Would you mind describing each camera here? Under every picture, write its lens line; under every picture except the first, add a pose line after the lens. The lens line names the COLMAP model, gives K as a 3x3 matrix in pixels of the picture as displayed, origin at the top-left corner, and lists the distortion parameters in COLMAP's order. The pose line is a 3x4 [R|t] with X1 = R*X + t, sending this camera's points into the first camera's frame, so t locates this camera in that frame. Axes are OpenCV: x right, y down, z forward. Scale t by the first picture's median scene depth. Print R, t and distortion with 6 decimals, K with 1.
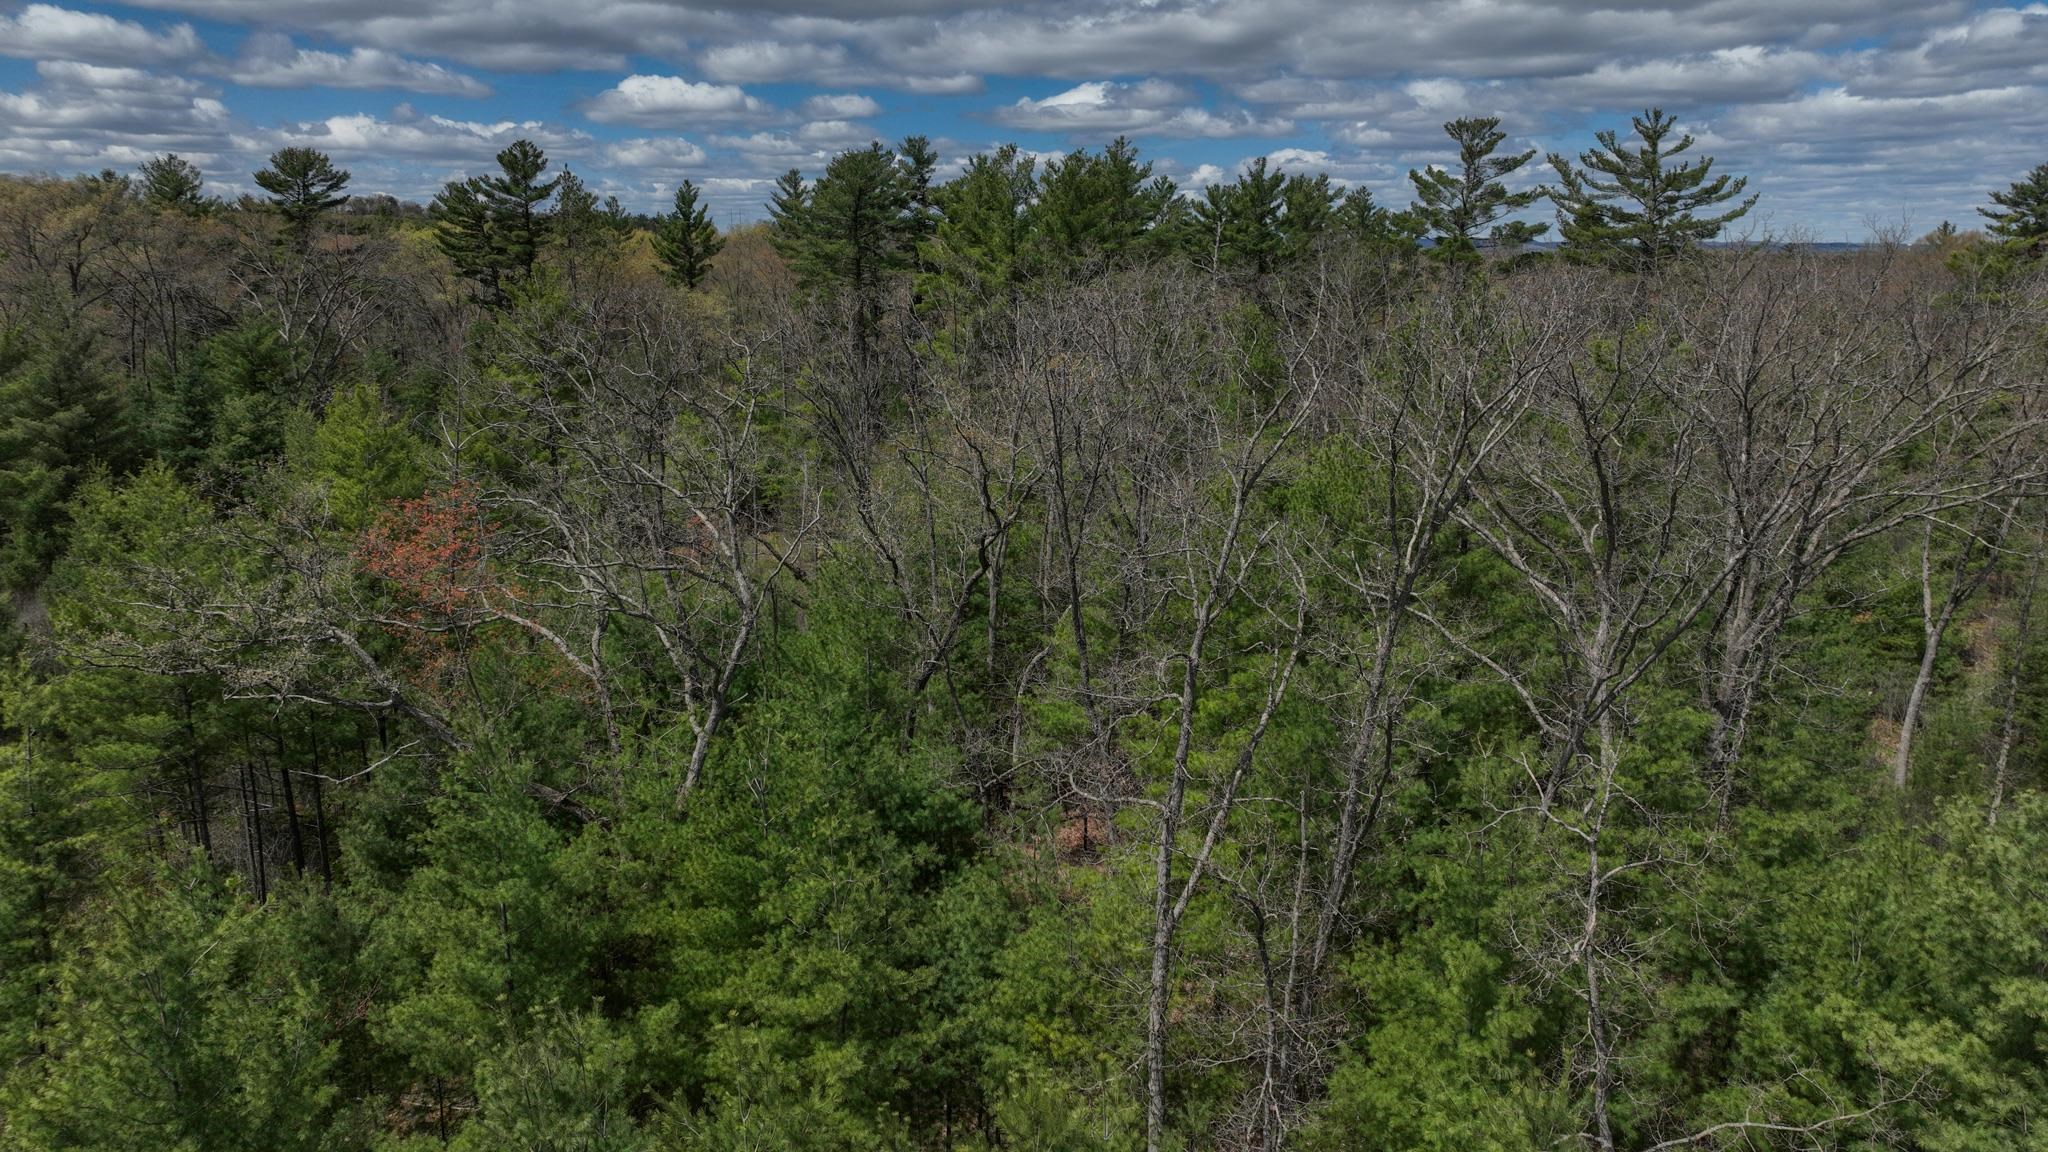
lens RADIAL K [[1439.3, 0, 1018.8], [0, 1439.3, 564.1], [0, 0, 1]] dist [0.001454, 0.016266]
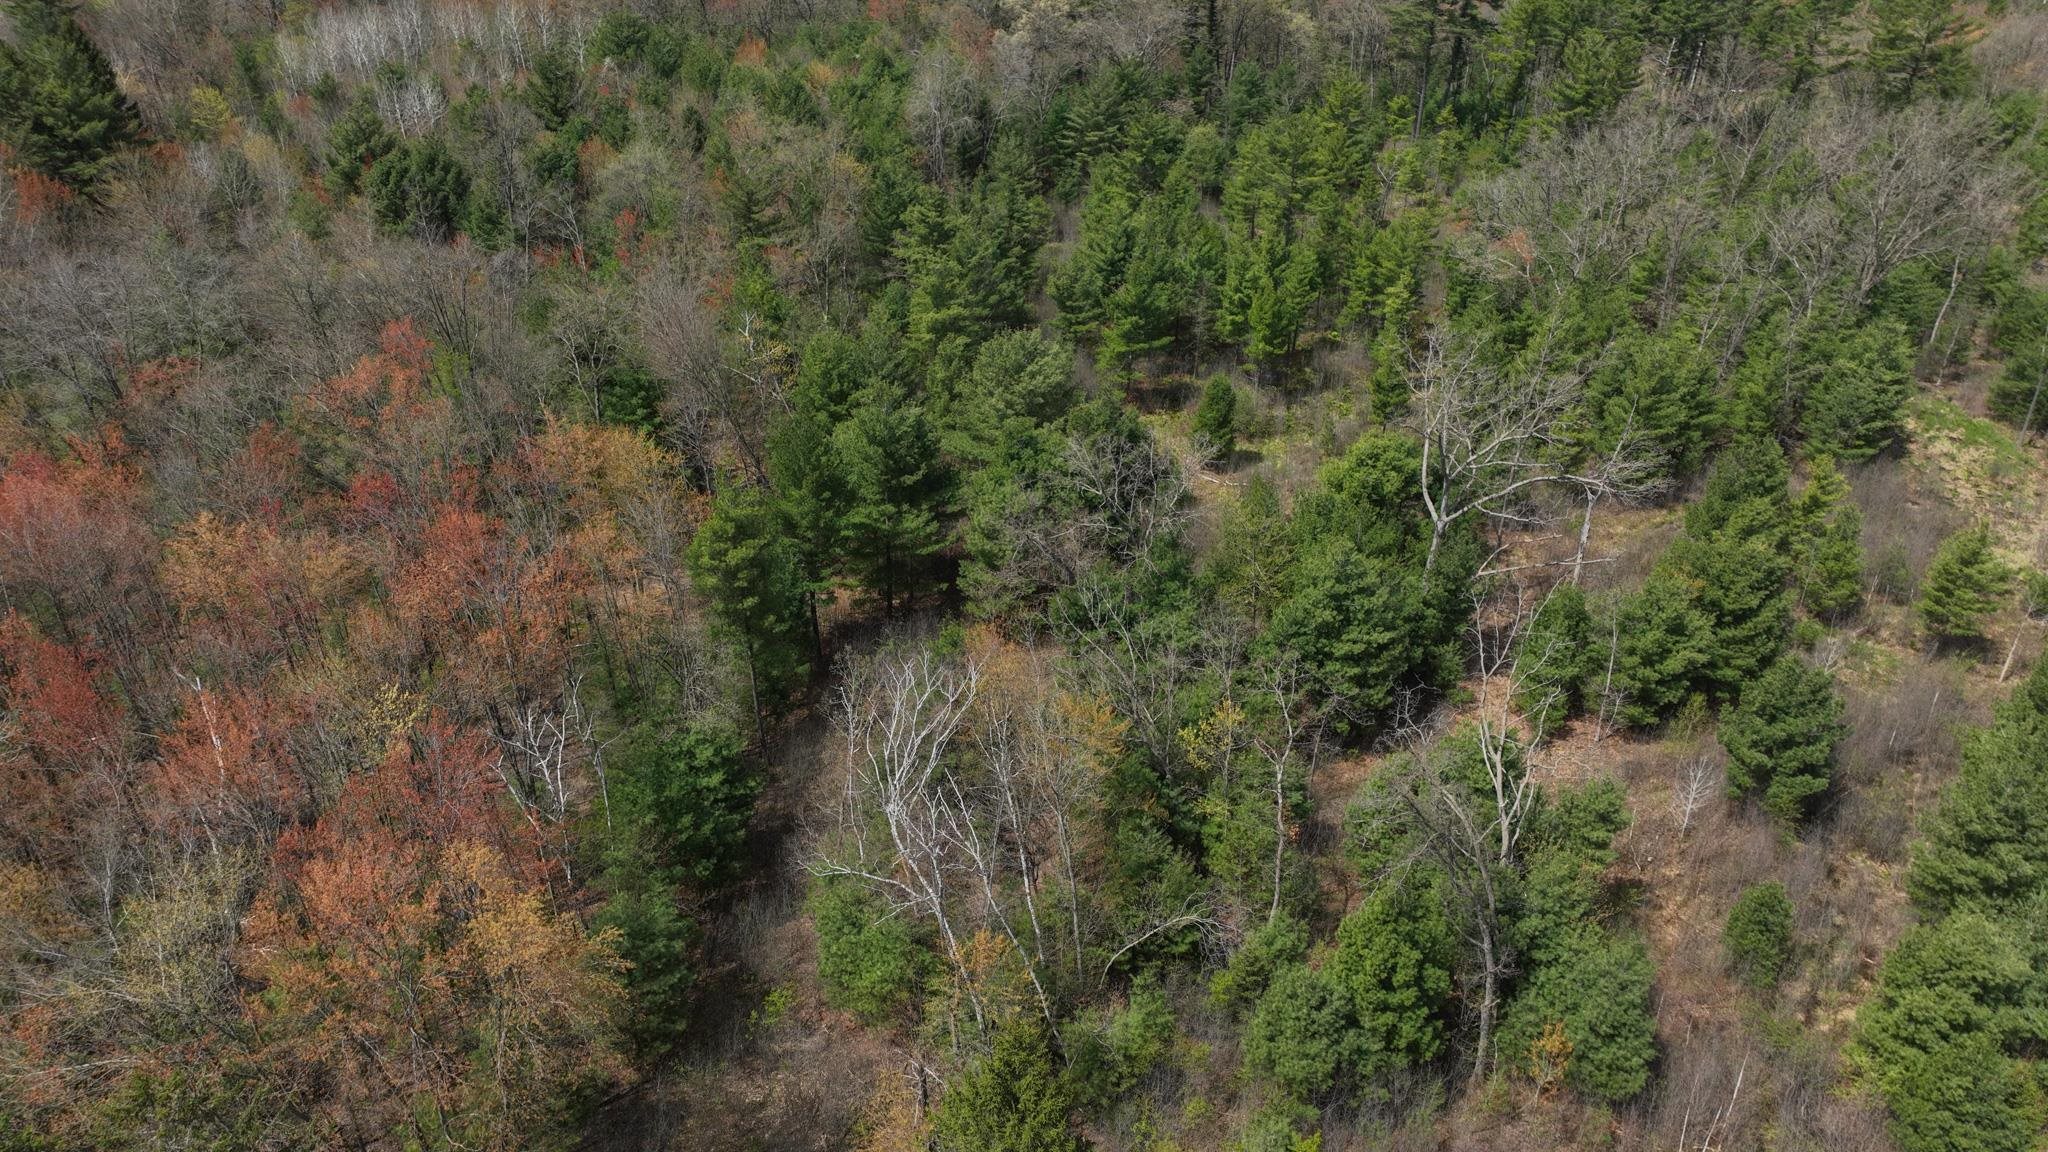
lens RADIAL K [[1439.3, 0, 1029.6], [0, 1439.3, 576.9], [0, 0, 1]] dist [0.001454, 0.016266]
pose [[0.986719, 0.091118, -0.134477, -0.391585], [-0.047138, 0.952852, 0.299751, -0.095206], [0.155449, -0.289431, 0.944492, -1.158962]]
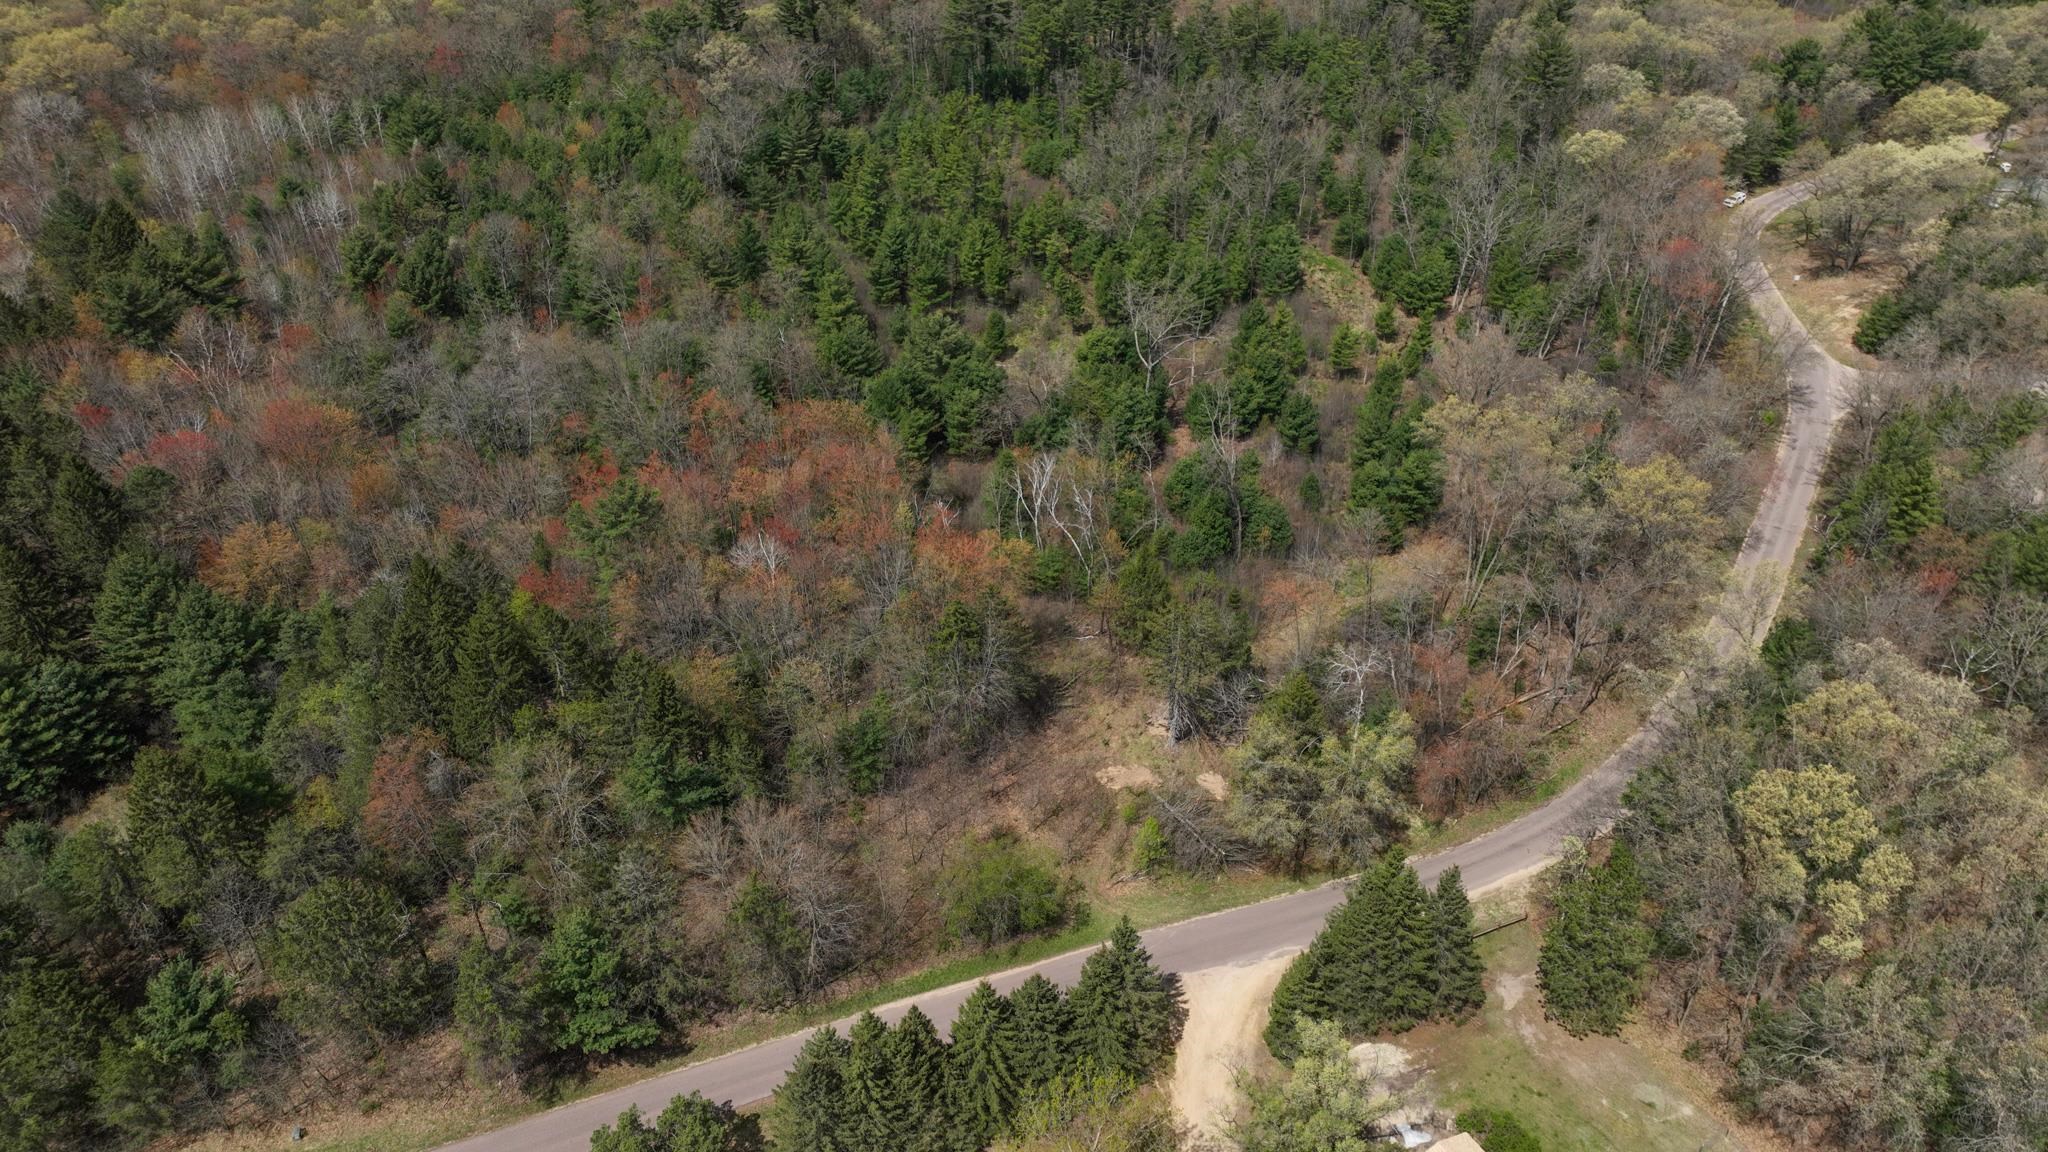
lens RADIAL K [[1439.3, 0, 1022.4], [0, 1439.3, 571.3], [0, 0, 1]] dist [0.001454, 0.016266]
pose [[0.965125, -0.149809, 0.214687, -0.960730], [0.054346, 0.916866, 0.395479, -0.448475], [-0.256085, -0.370019, 0.893032, -2.228940]]
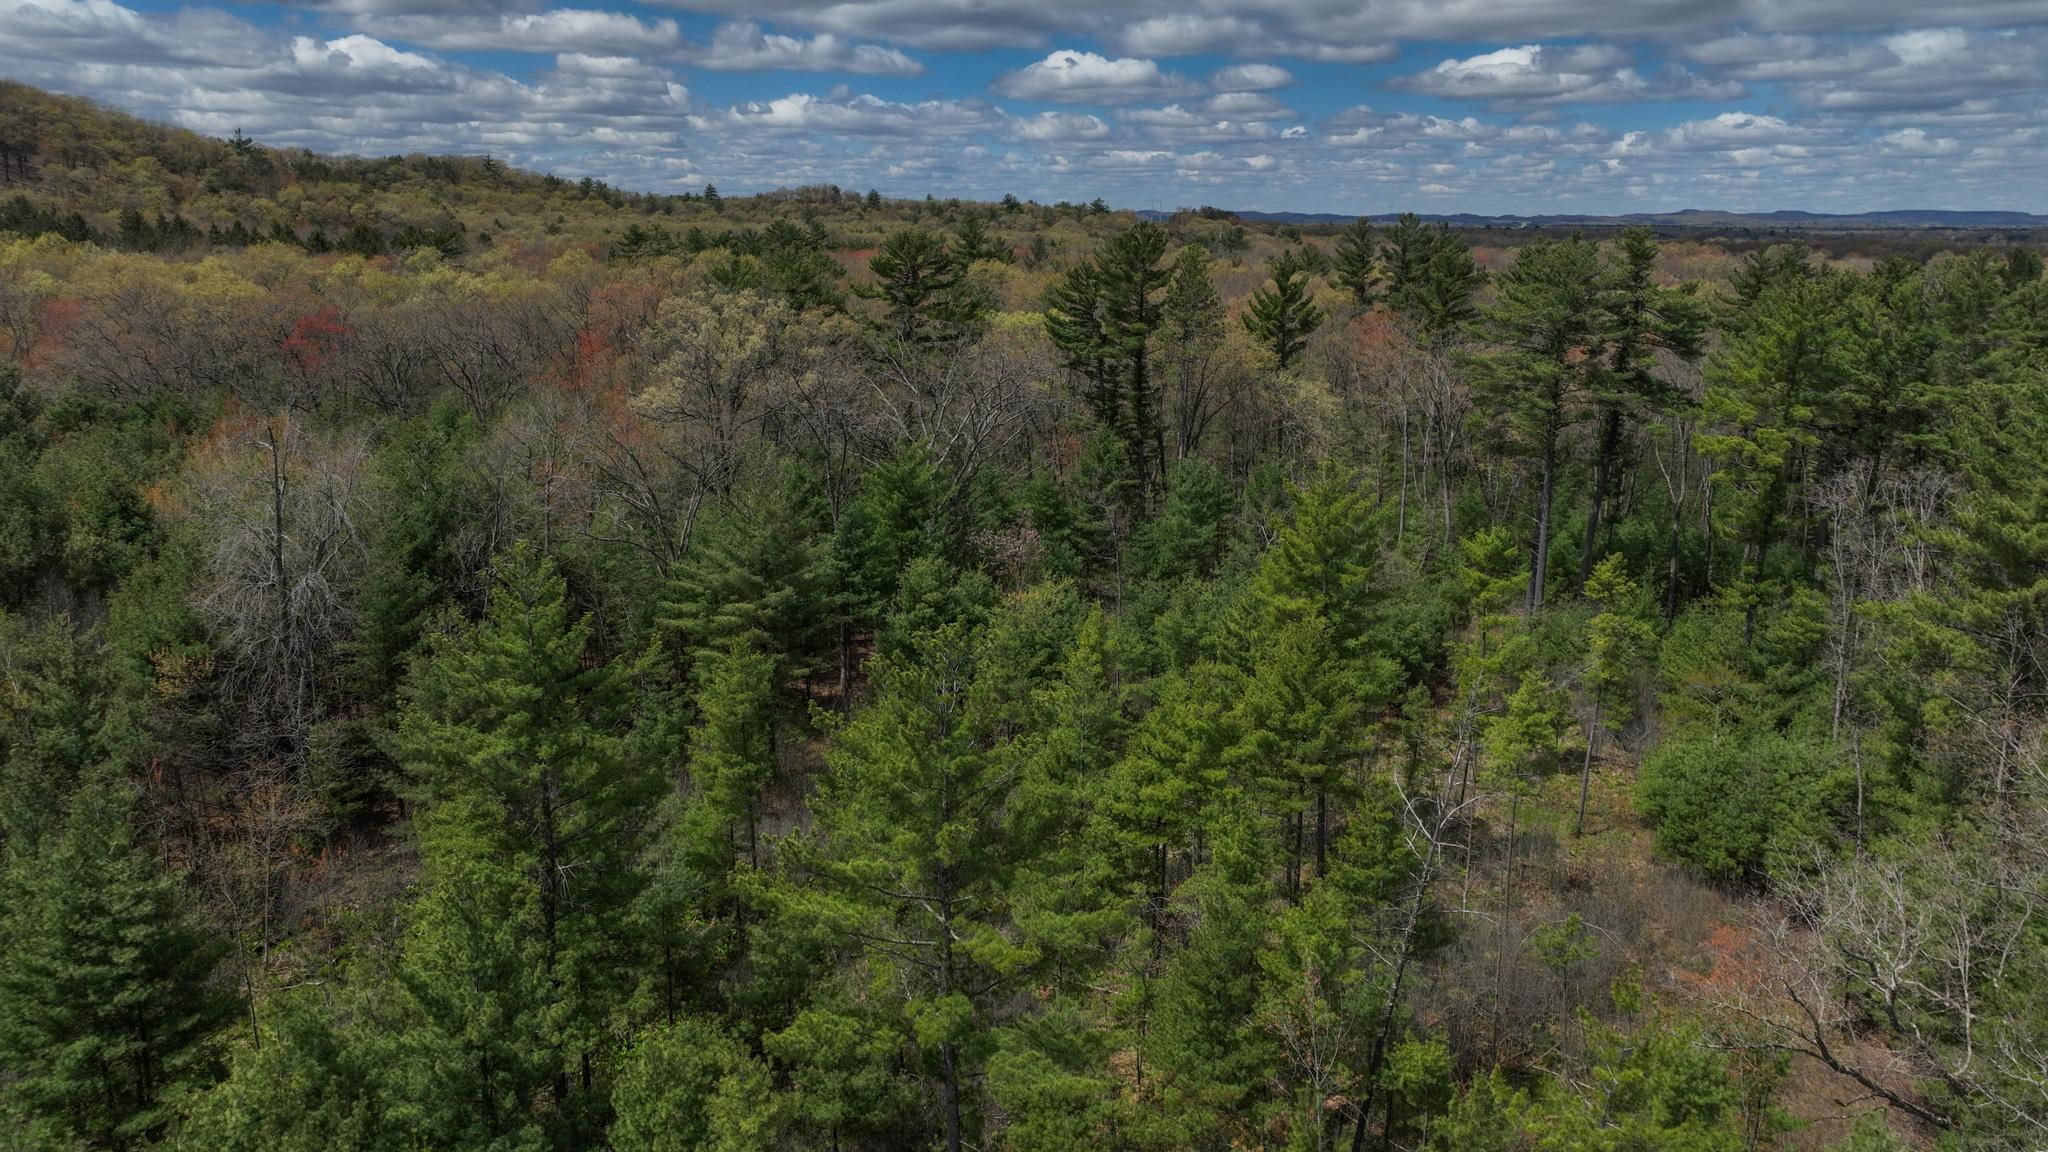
lens RADIAL K [[1439.3, 0, 1023.3], [0, 1439.3, 587.7], [0, 0, 1]] dist [0.001454, 0.016266]
pose [[0.967462, 0.065819, -0.244304, -0.265971], [-0.057392, 0.997490, 0.041462, -0.142299], [0.246420, -0.026092, 0.968812, 0.152325]]
